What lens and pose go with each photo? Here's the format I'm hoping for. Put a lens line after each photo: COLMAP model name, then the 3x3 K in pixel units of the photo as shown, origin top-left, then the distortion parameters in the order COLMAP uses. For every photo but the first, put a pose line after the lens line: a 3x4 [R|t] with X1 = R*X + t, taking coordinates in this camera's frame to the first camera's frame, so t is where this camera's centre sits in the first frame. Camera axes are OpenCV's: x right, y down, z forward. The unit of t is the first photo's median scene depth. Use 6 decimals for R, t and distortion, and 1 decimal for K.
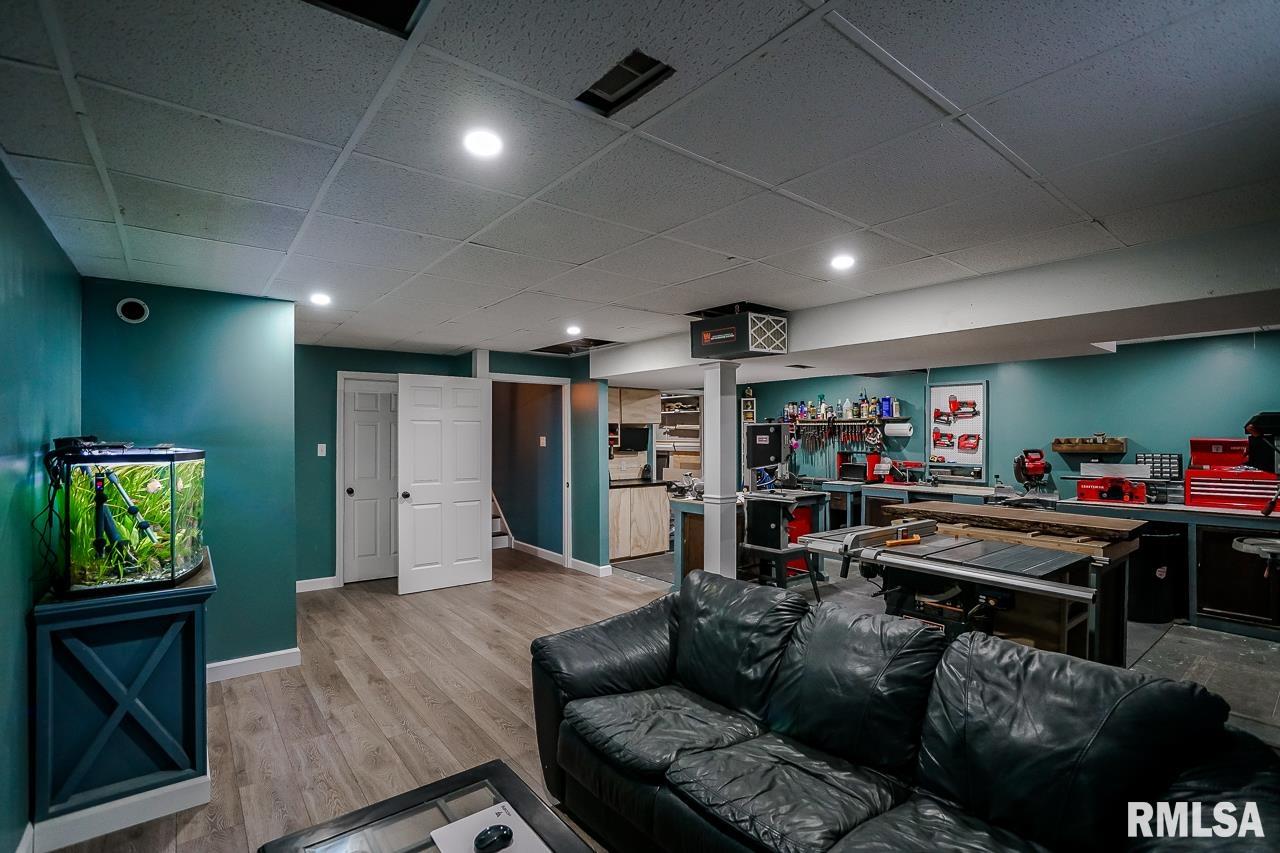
lens RADIAL K [[593.5, 0, 636.1], [0, 593.5, 433.2], [0, 0, 1]] dist [-0.047936, 0.013284]
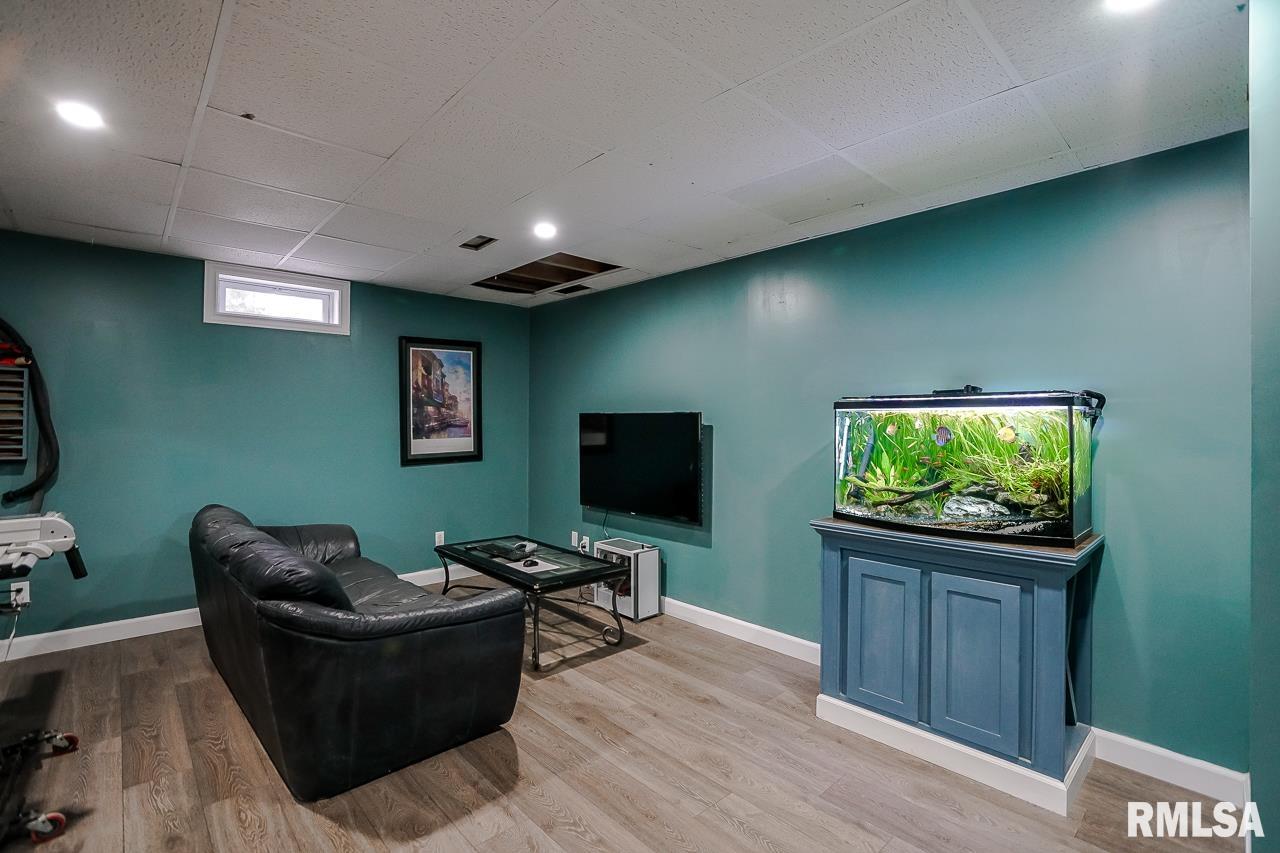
lens RADIAL K [[593.5, 0, 635.5], [0, 593.5, 413.3], [0, 0, 1]] dist [-0.047936, 0.013284]
pose [[-0.997571, -0.006854, -0.069325, -0.107987], [-0.006058, 0.999913, -0.011676, 0.024110], [0.069399, -0.011227, -0.997526, 0.742056]]
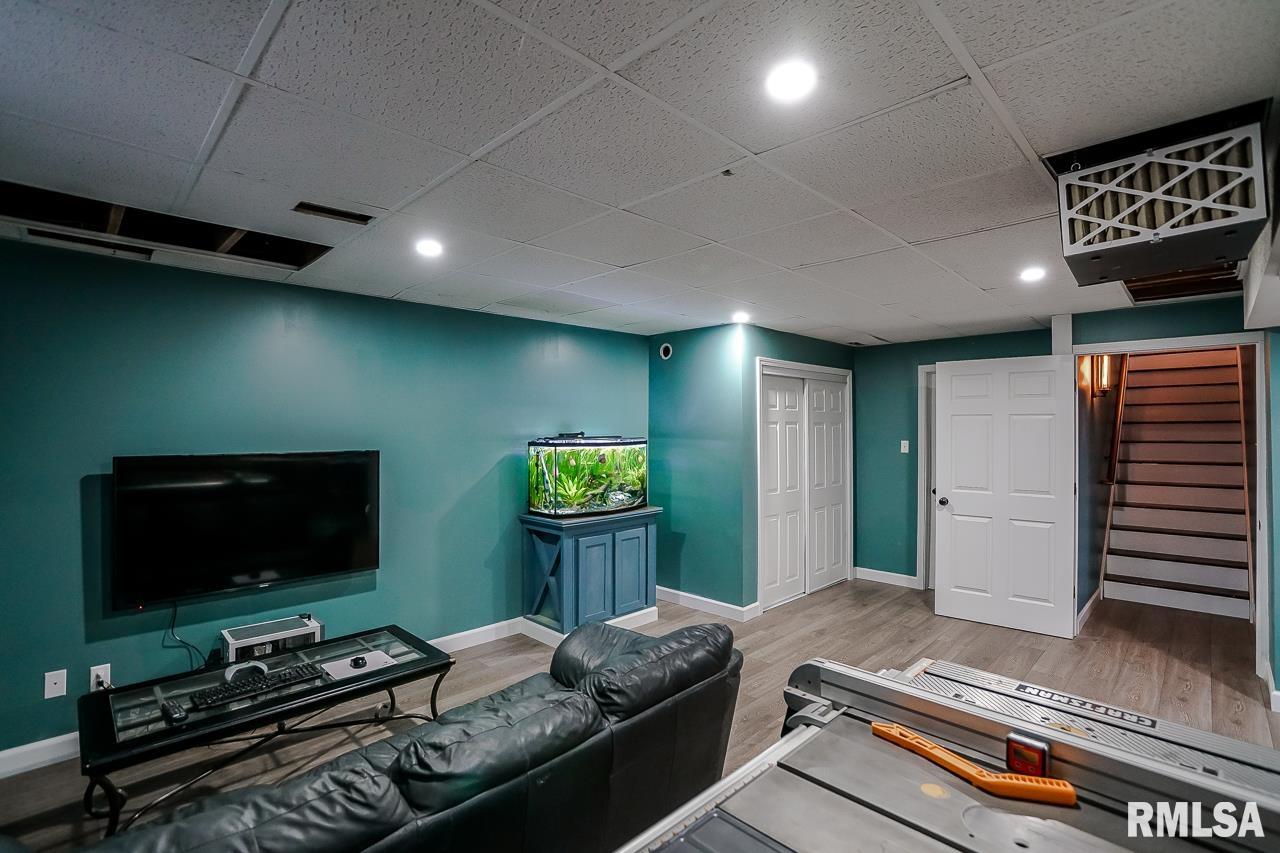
lens RADIAL K [[593.5, 0, 629.6], [0, 593.5, 425.8], [0, 0, 1]] dist [-0.047936, 0.013284]
pose [[0.101778, -0.000094, -0.994807, 0.345413], [0.000523, 1.000000, -0.000041, -0.005986], [0.994807, -0.000516, 0.101778, 0.358956]]
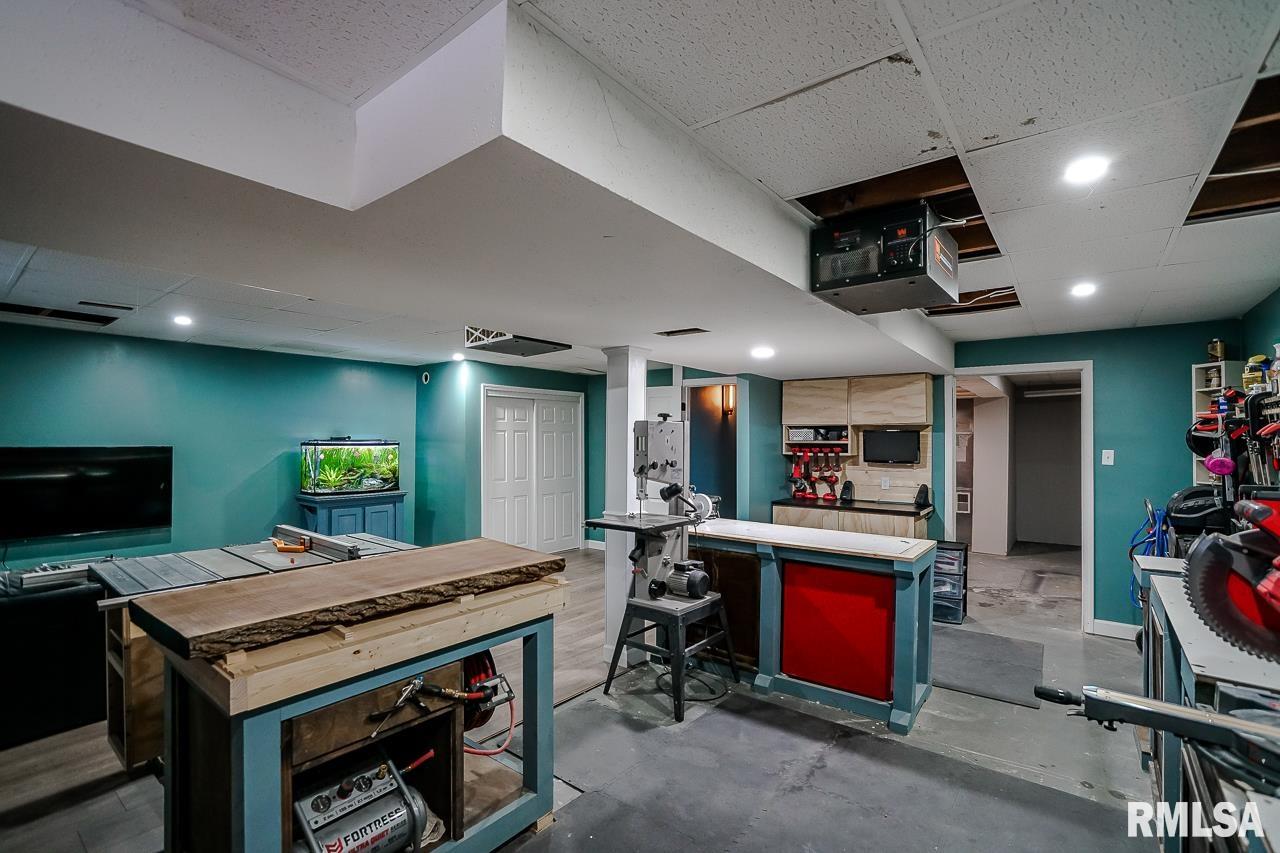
lens RADIAL K [[593.5, 0, 637.2], [0, 593.5, 437.1], [0, 0, 1]] dist [-0.047936, 0.013284]
pose [[0.230205, -0.003151, -0.973137, 0.683675], [-0.005532, 0.999974, -0.004546, 0.004403], [0.973126, 0.006430, 0.230182, 0.611299]]
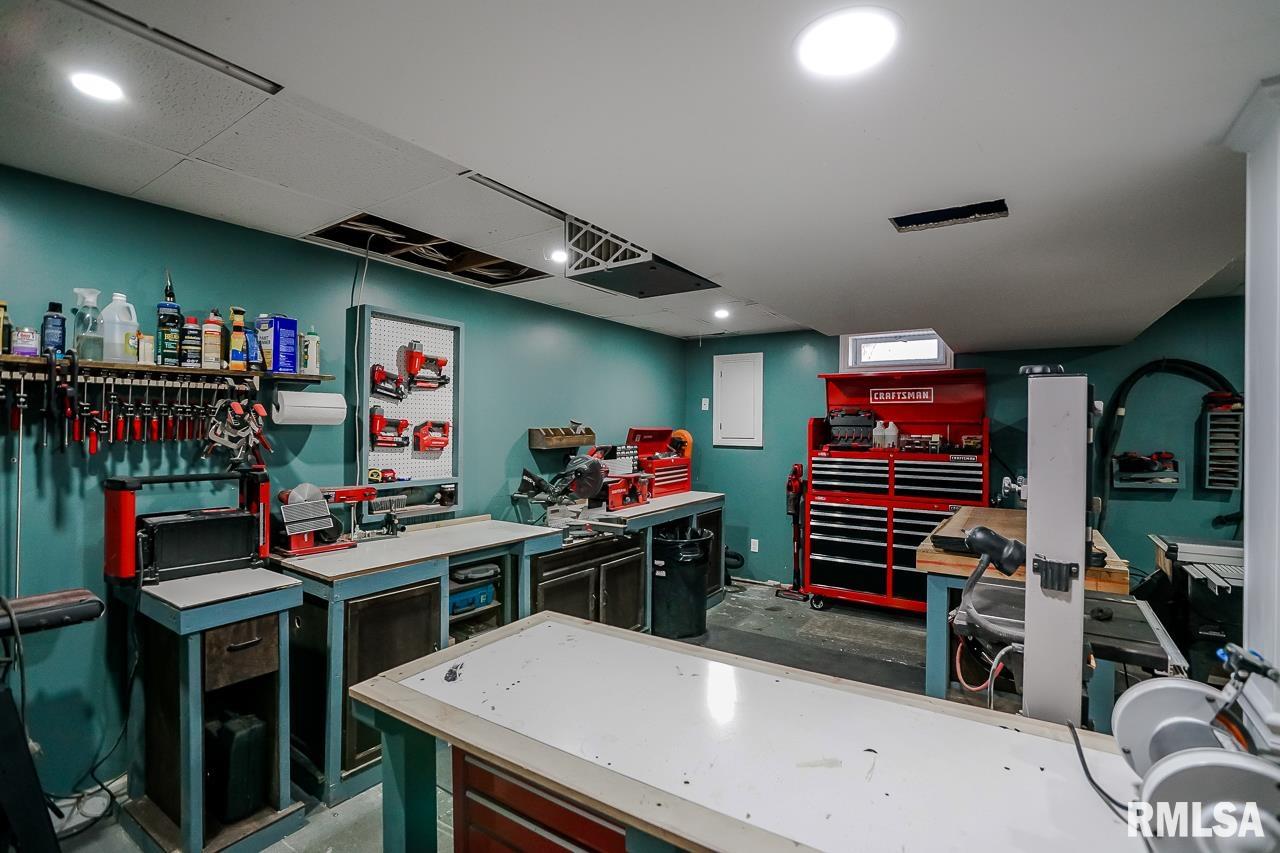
lens RADIAL K [[593.5, 0, 633.5], [0, 593.5, 422.6], [0, 0, 1]] dist [-0.047936, 0.013284]
pose [[-0.297926, -0.000716, 0.954589, 0.018082], [-0.010634, 0.999940, -0.002568, 0.002401], [-0.954530, -0.010916, -0.297916, 0.959696]]
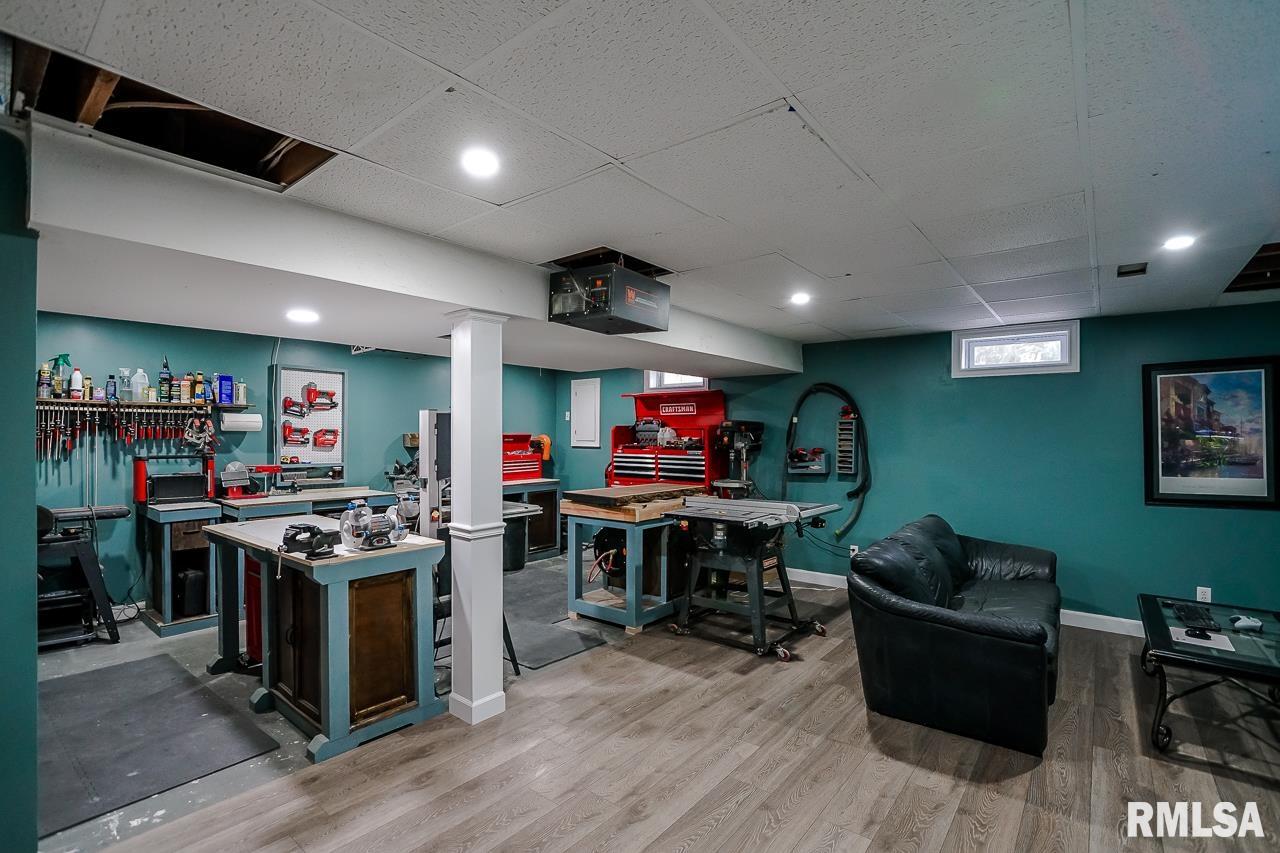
lens RADIAL K [[593.5, 0, 633.2], [0, 593.5, 433.3], [0, 0, 1]] dist [-0.047936, 0.013284]
pose [[-0.202722, -0.001407, 0.979235, -0.369813], [-0.004730, 0.999989, 0.000457, 0.005441], [-0.979225, -0.004539, -0.202726, 0.709634]]
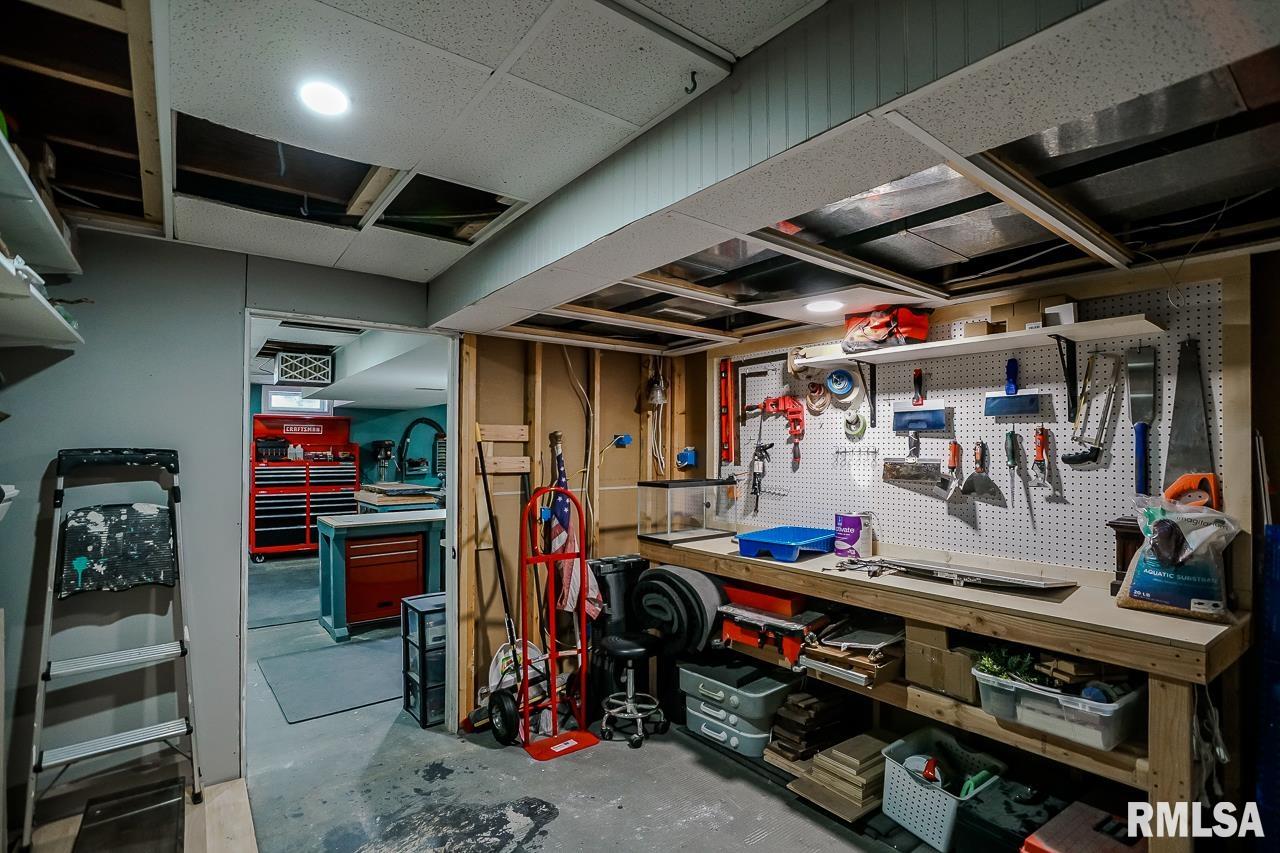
lens RADIAL K [[593.5, 0, 638.4], [0, 593.5, 434.2], [0, 0, 1]] dist [-0.047936, 0.013284]
pose [[-0.999834, -0.004787, 0.017580, -0.116412], [-0.005227, 0.999673, -0.025050, 0.001589], [-0.017454, -0.025138, -0.999532, 1.651441]]
